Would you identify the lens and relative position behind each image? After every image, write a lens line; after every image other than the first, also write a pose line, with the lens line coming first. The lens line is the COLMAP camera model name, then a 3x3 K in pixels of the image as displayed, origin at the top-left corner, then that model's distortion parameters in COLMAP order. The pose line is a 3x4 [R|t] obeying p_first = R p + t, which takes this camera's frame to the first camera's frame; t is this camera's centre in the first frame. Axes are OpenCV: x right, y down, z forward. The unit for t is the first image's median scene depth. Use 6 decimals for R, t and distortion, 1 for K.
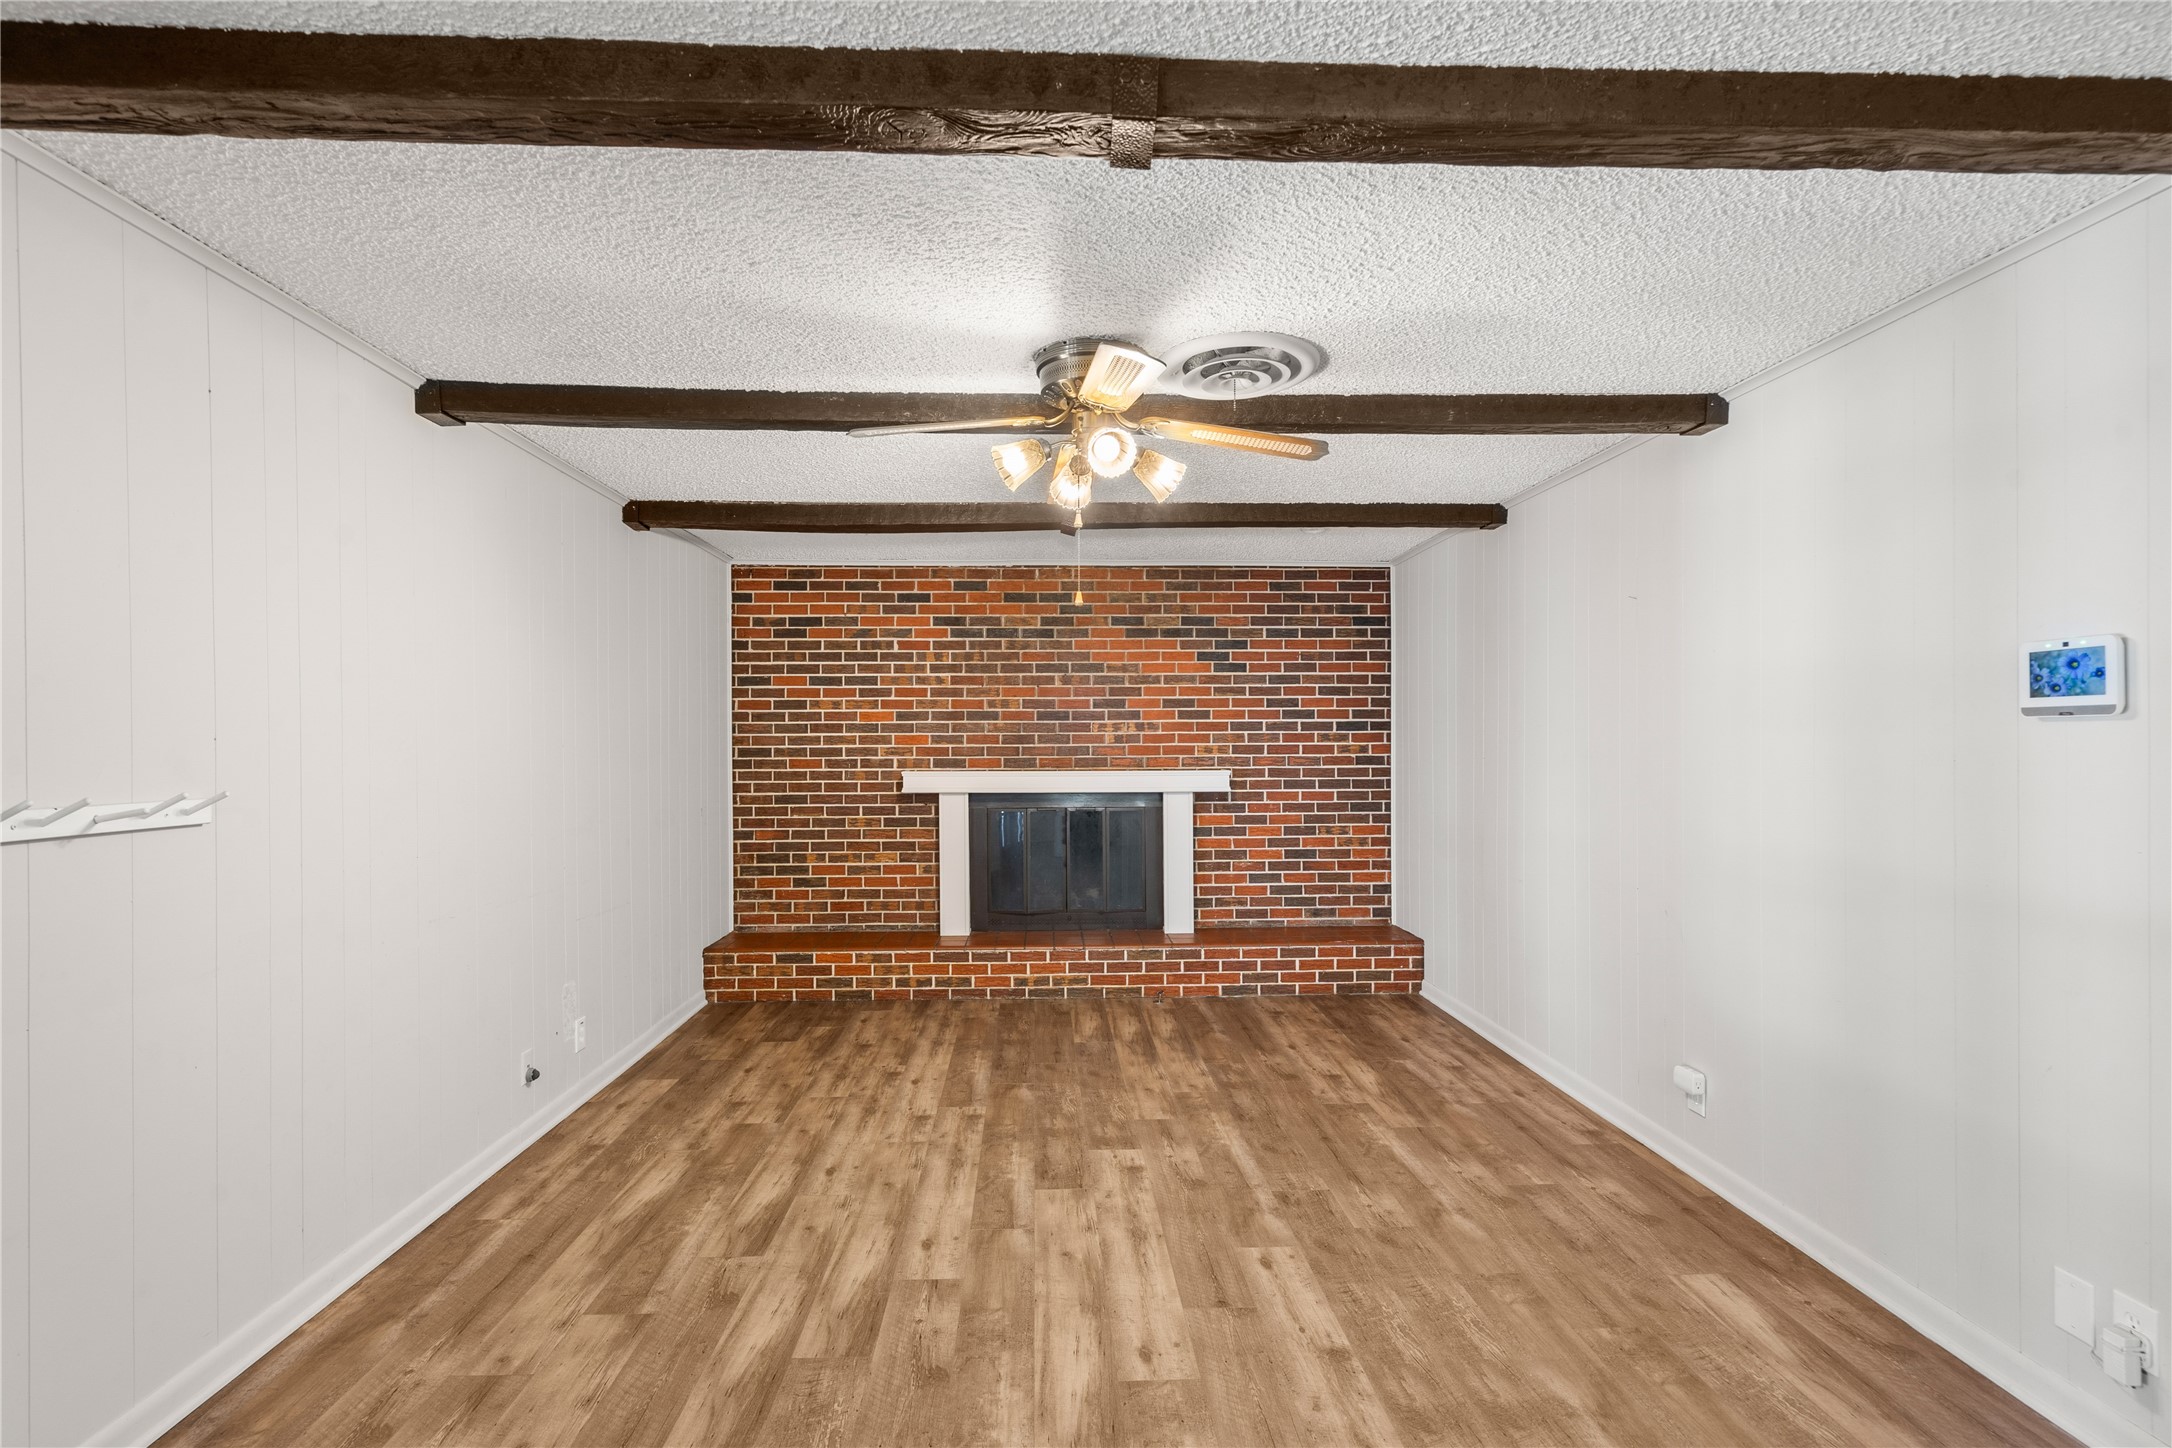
lens RADIAL K [[1003.4, 0, 1082.5], [0, 1003.4, 733.0], [0, 0, 1]] dist [0.003232, -0.000195]
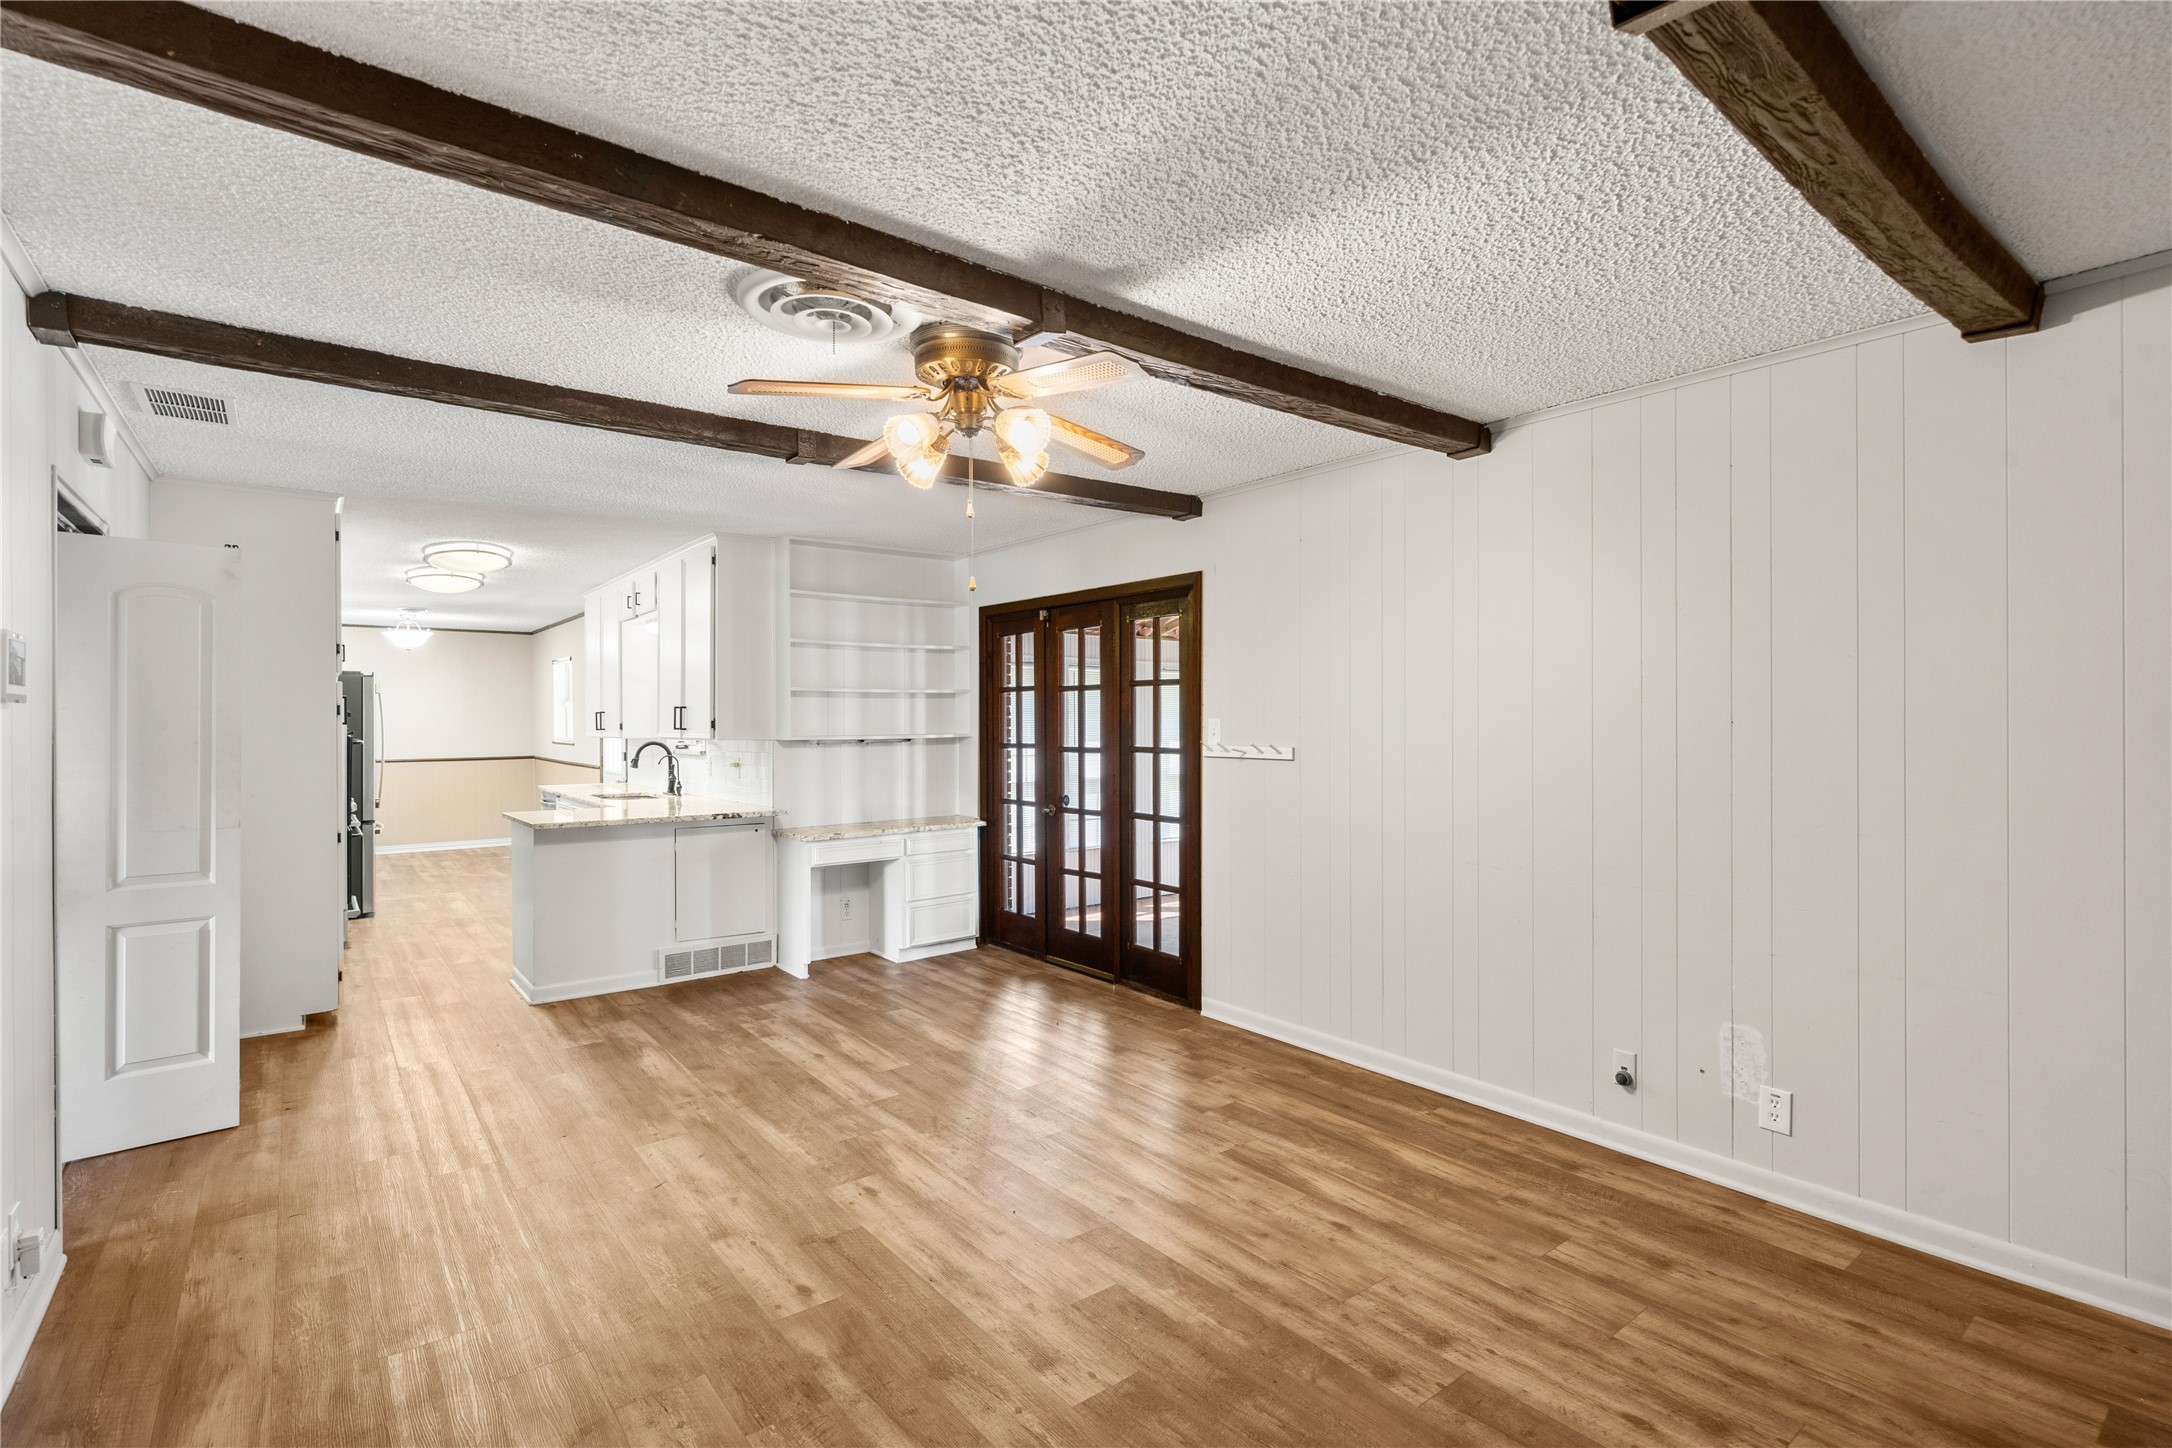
lens RADIAL K [[1003.4, 0, 1084.8], [0, 1003.4, 720.7], [0, 0, 1]] dist [0.003232, -0.000195]
pose [[-0.812121, 0.006567, -0.583452, 0.417430], [0.012514, 0.999903, -0.006163, 0.011112], [0.583355, -0.012307, -0.812124, 1.564738]]
